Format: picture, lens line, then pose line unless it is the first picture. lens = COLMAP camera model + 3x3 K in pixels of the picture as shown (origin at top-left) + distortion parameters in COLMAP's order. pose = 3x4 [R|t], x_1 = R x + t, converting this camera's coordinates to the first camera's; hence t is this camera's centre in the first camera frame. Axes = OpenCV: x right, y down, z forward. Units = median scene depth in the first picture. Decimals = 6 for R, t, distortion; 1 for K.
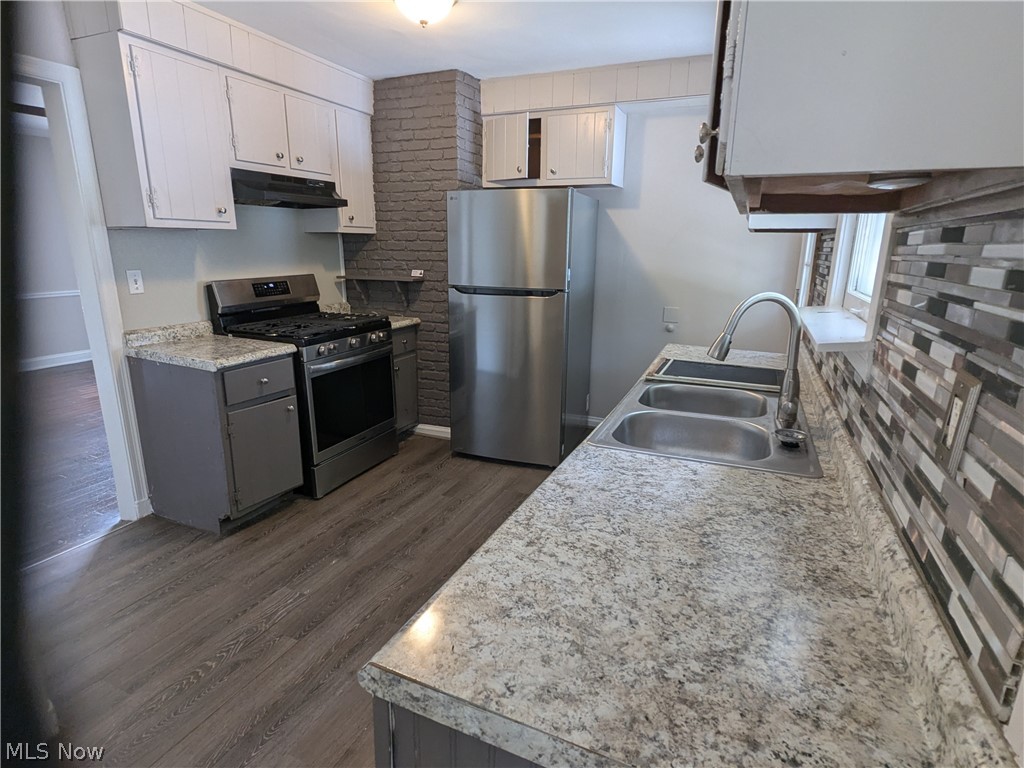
lens RADIAL K [[532.6, 0, 512.0], [0, 532.6, 384.0], [0, 0, 1]] dist [0.002609, 0.000027]
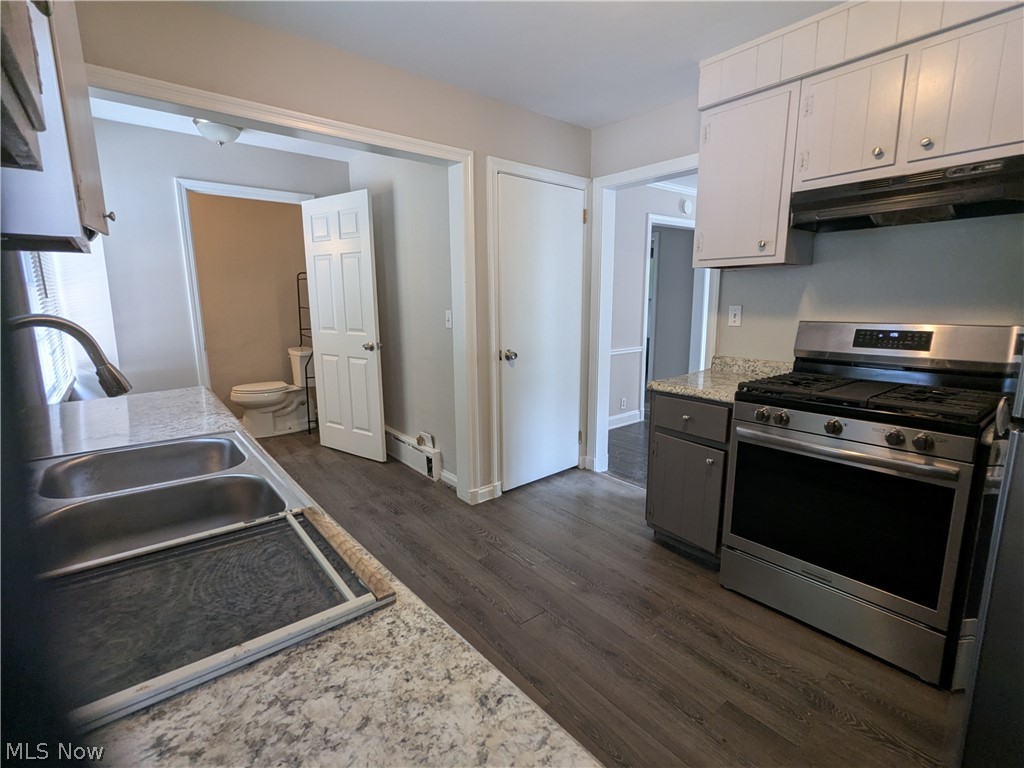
lens RADIAL K [[479.4, 0, 512.0], [0, 479.4, 384.0], [0, 0, 1]] dist [0.000699, -0.000923]
pose [[-0.454271, 0.147004, -0.878651, 0.398166], [-0.224189, 0.935686, 0.272454, -0.209842], [0.862193, 0.320752, -0.392098, 0.954826]]
